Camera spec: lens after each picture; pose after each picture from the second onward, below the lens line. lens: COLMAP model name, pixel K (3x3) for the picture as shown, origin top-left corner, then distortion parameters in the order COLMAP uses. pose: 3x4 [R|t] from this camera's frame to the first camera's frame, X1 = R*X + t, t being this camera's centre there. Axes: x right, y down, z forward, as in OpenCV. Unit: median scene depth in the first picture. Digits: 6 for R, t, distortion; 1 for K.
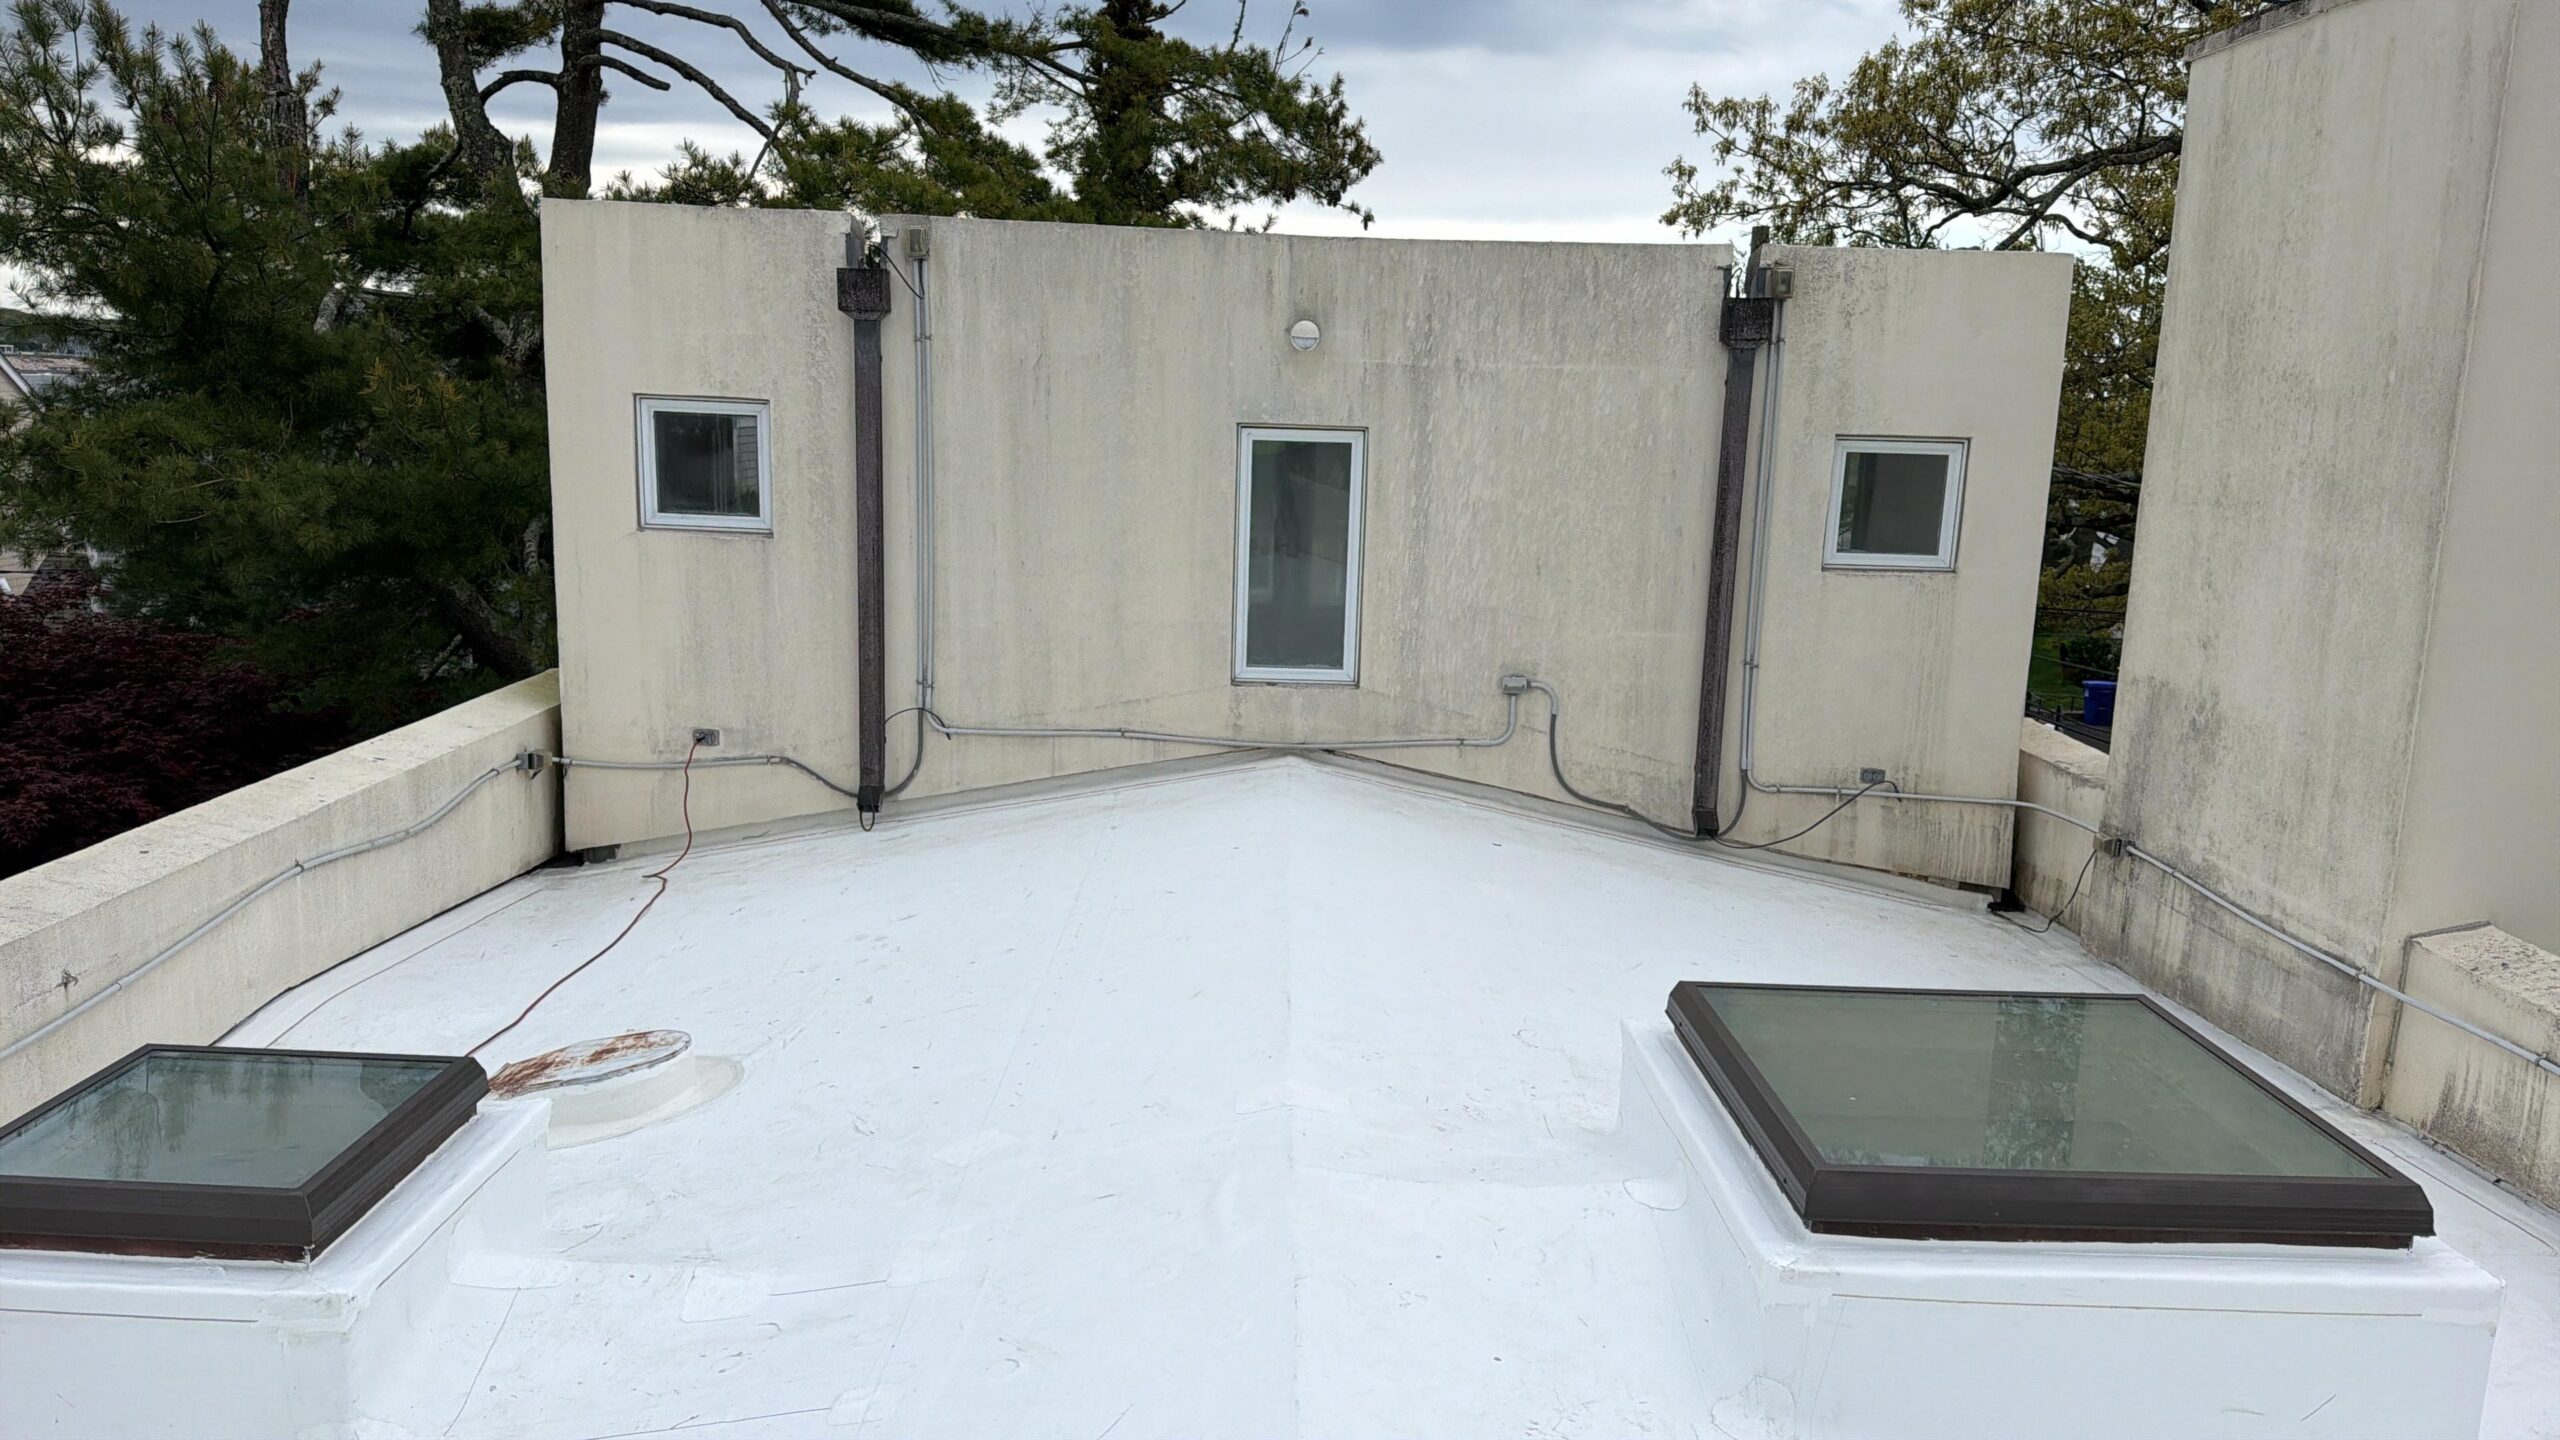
lens RADIAL K [[1912.4, 0, 1288.8], [0, 1912.4, 744.7], [0, 0, 1]] dist [0.146038, -0.043634]
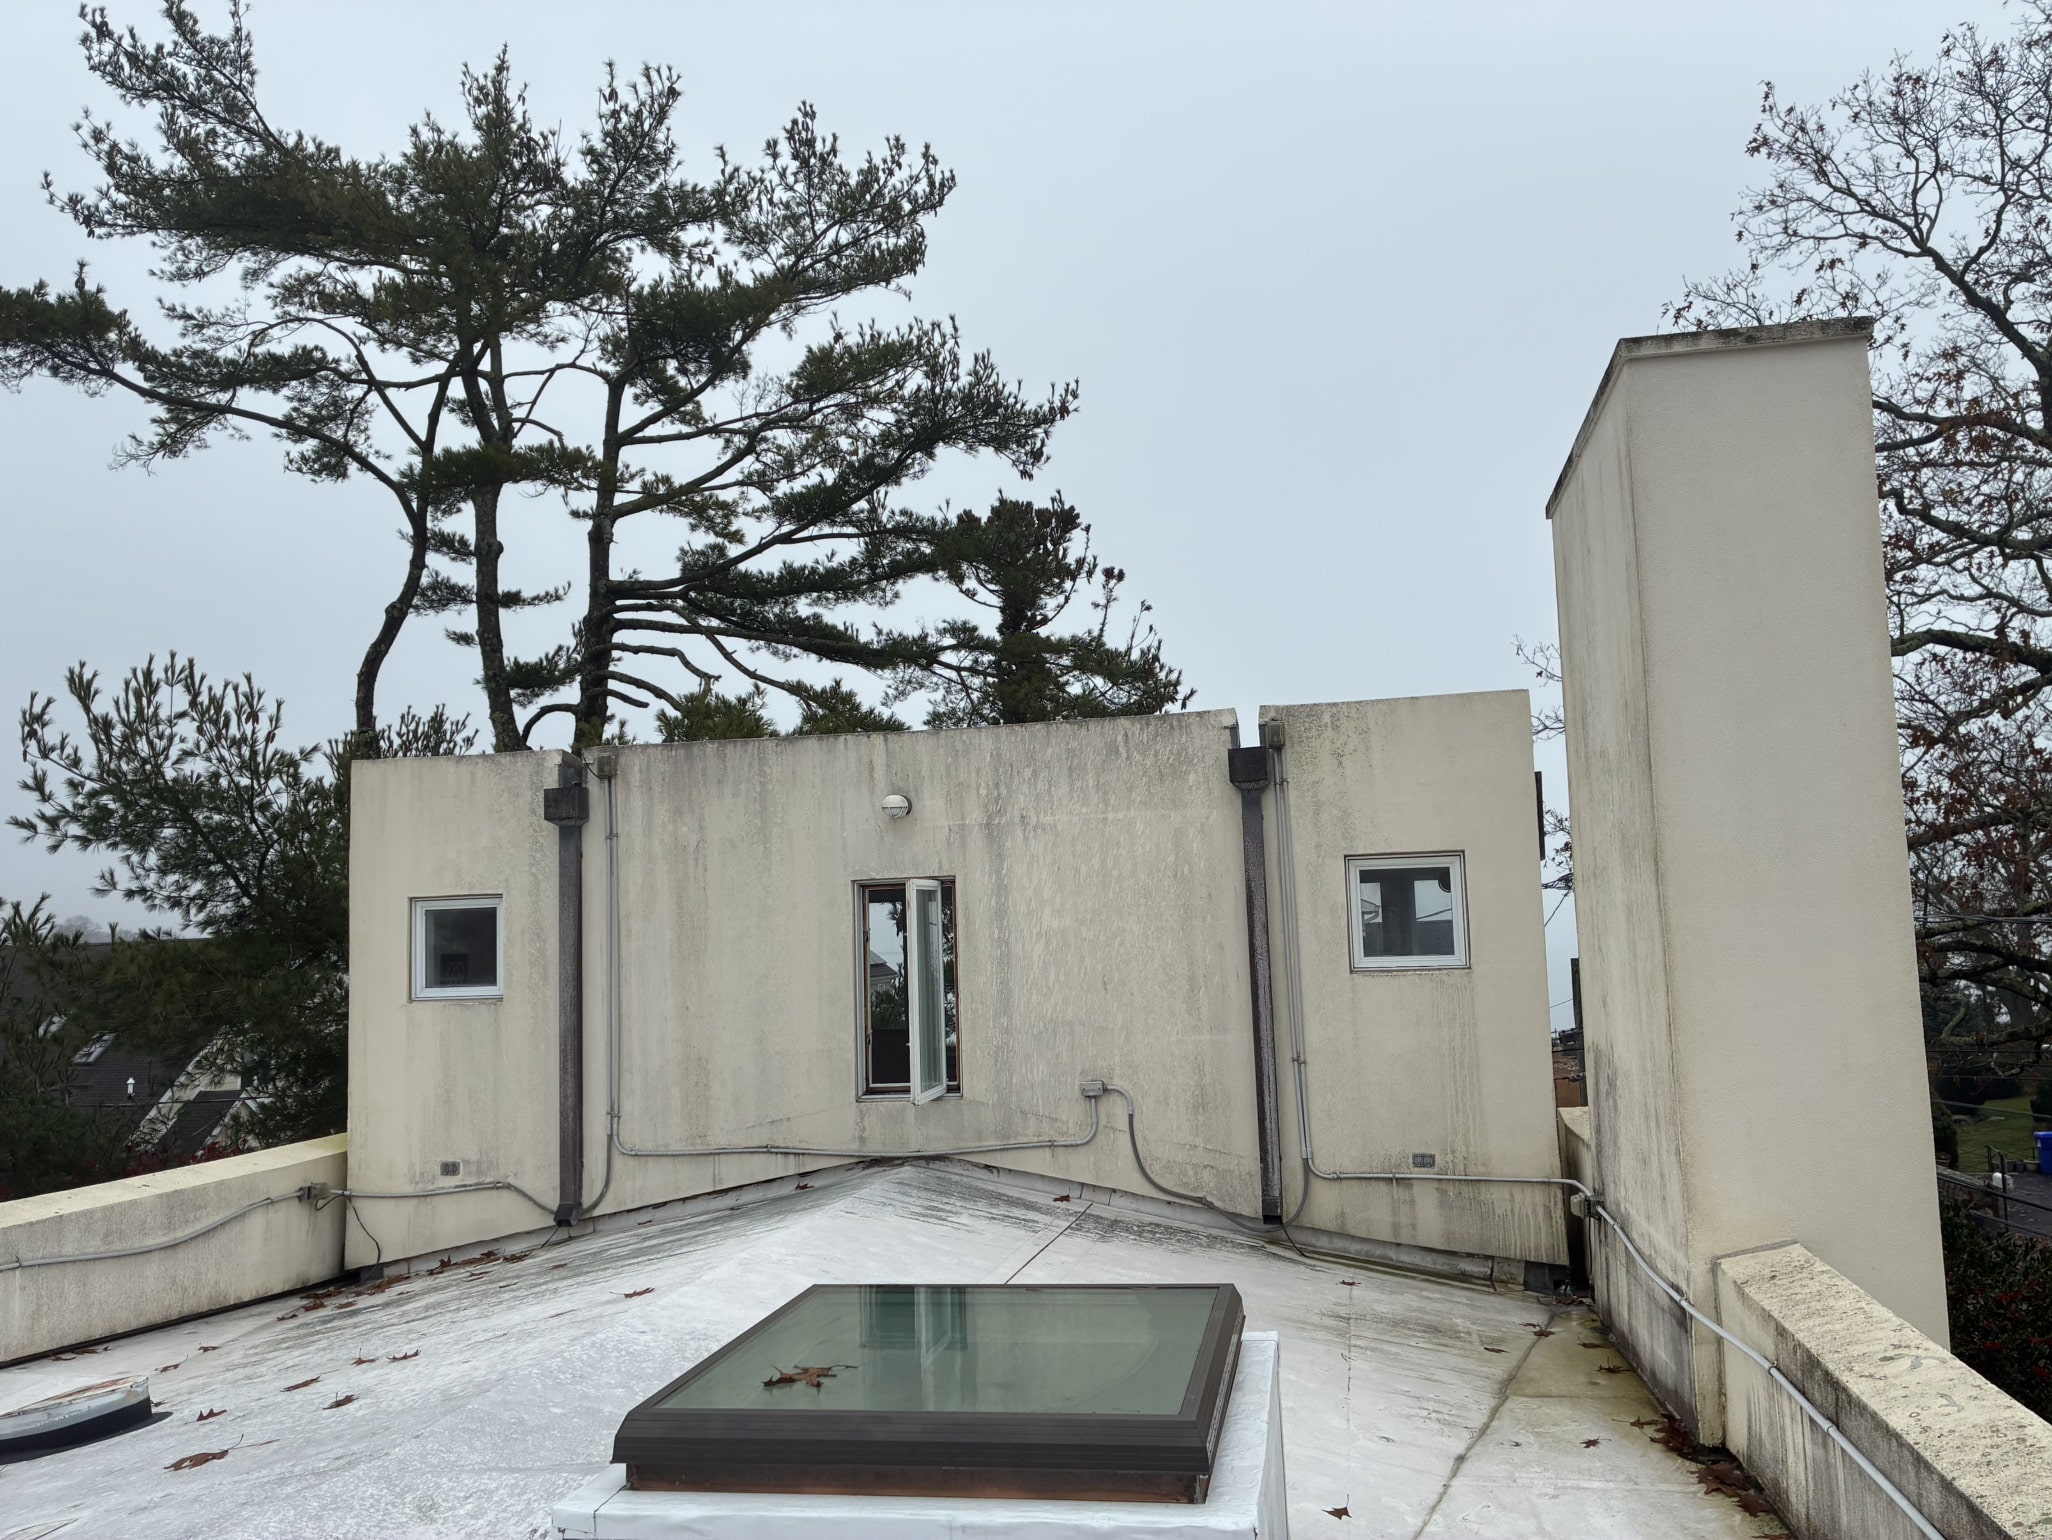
lens RADIAL K [[1582.5, 0, 1053.6], [0, 1582.5, 769.3], [0, 0, 1]] dist [0.052900, -0.071478]
pose [[0.979218, -0.087625, -0.182903, 0.286885], [0.032765, 0.958349, -0.283713, 0.054024], [0.200146, 0.271824, 0.941304, 0.057707]]
